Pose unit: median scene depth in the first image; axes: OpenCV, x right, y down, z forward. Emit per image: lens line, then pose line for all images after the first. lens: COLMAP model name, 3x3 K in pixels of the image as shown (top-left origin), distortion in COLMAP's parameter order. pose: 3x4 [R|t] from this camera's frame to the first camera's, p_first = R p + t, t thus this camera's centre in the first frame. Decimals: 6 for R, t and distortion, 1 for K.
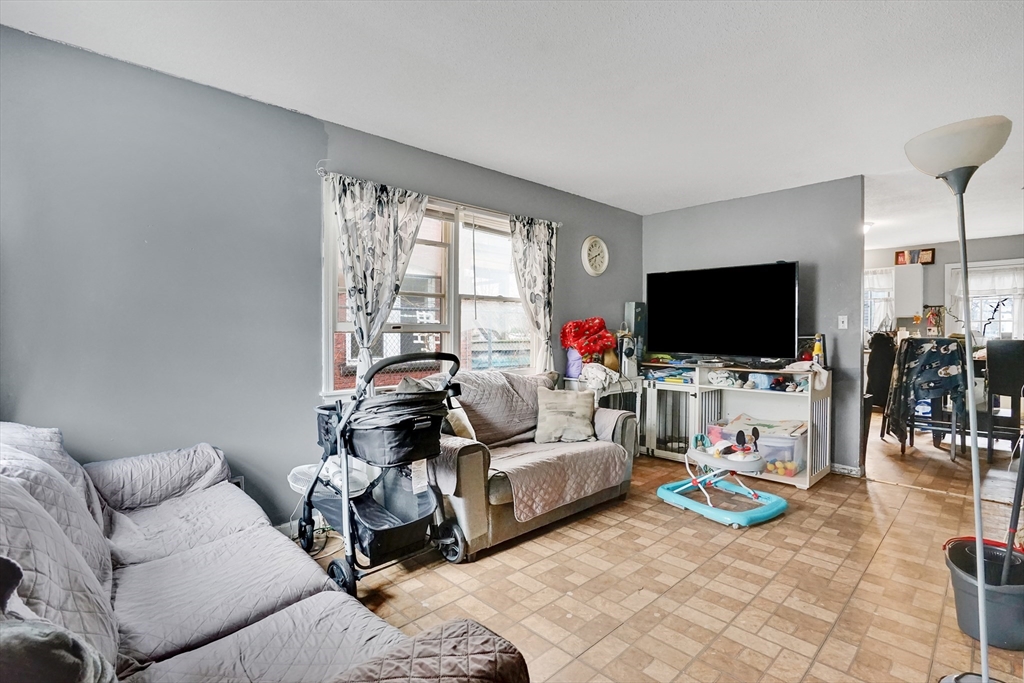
lens RADIAL K [[479.5, 0, 516.1], [0, 479.5, 342.1], [0, 0, 1]] dist [-0.035286, 0.007553]
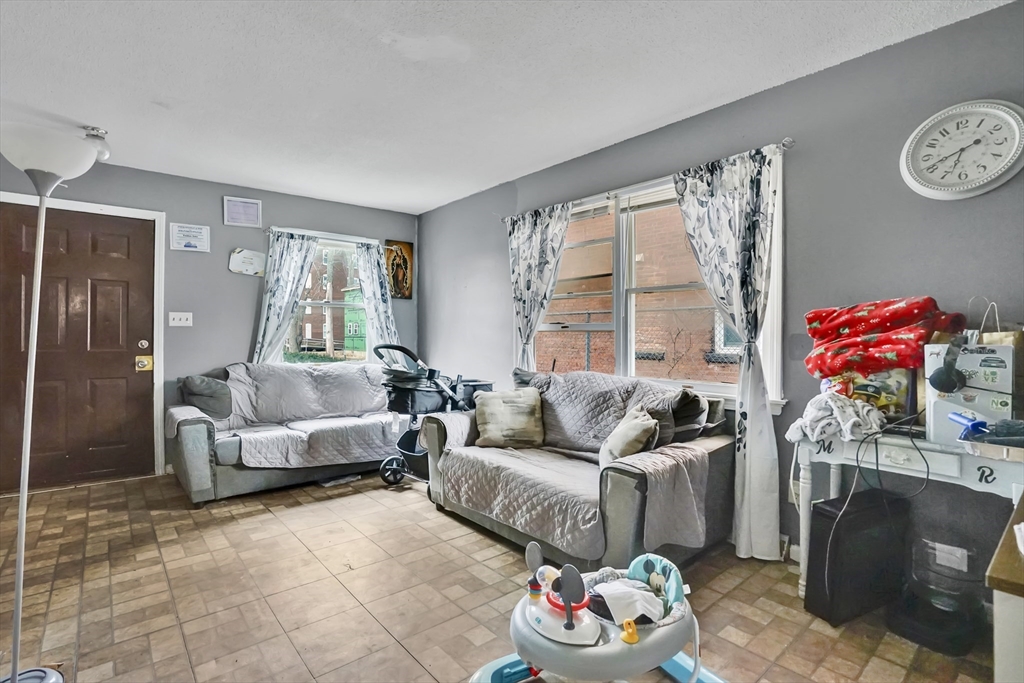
lens RADIAL K [[479.5, 0, 510.9], [0, 479.5, 333.9], [0, 0, 1]] dist [-0.035286, 0.007553]
pose [[-0.036775, 0.007200, -0.999298, 0.898442], [-0.015720, 0.999846, 0.007783, -0.021093], [0.999200, 0.015995, -0.036656, 0.935277]]
